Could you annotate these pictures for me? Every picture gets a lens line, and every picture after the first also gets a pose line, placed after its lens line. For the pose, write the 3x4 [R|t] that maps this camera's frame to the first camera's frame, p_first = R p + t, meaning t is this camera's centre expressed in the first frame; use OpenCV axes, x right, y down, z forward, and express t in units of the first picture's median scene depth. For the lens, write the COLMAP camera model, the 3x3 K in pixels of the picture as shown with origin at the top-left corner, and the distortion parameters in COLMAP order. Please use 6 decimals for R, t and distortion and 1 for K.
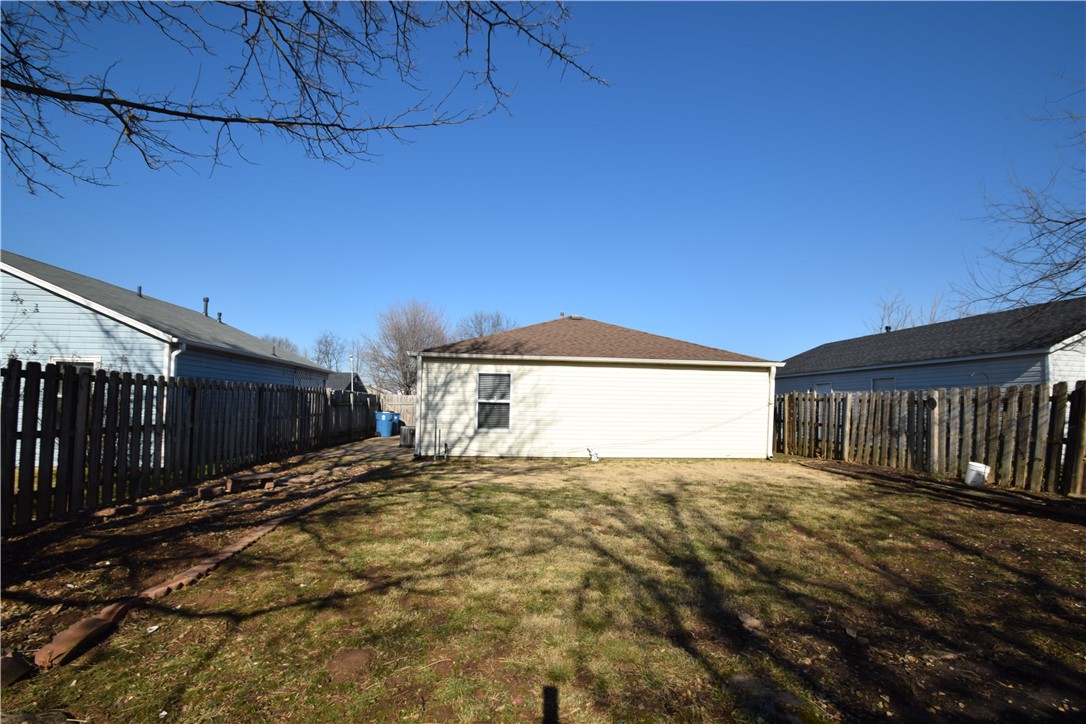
lens RADIAL K [[478.9, 0, 540.5], [0, 478.9, 383.4], [0, 0, 1]] dist [0.001056, -0.010290]
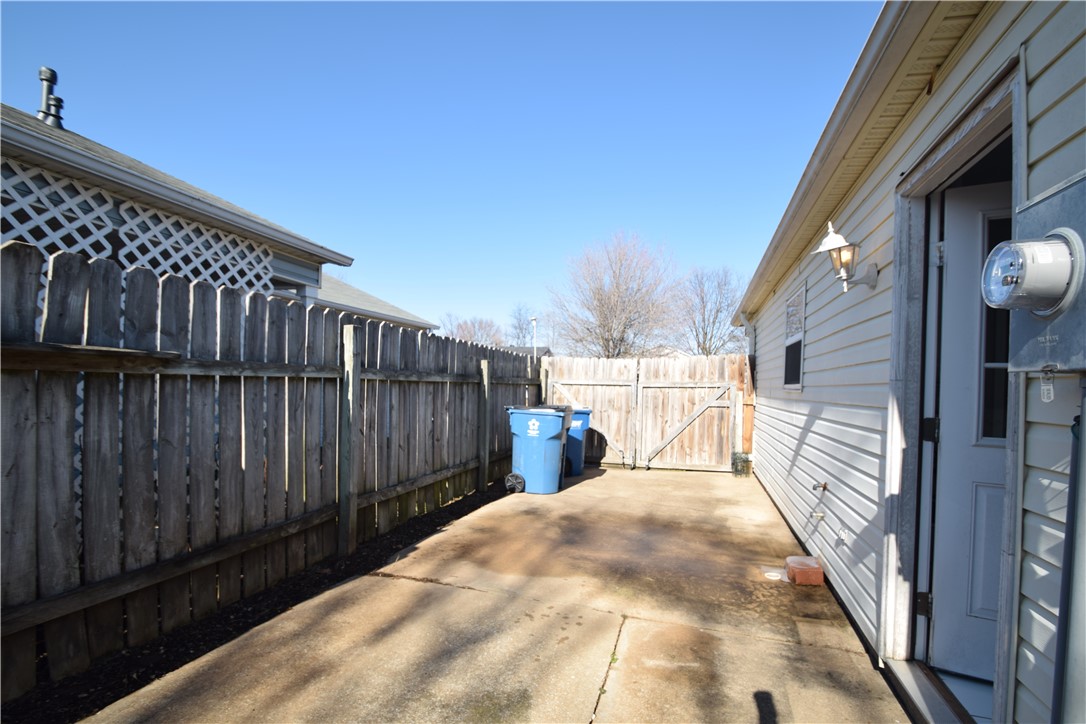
lens RADIAL K [[478.9, 0, 540.5], [0, 478.9, 383.4], [0, 0, 1]] dist [0.001056, -0.010290]
pose [[0.915867, 0.010890, -0.401335, -0.200890], [0.002959, 0.999422, 0.033872, 0.033376], [0.401472, -0.032210, 0.915305, 0.715575]]
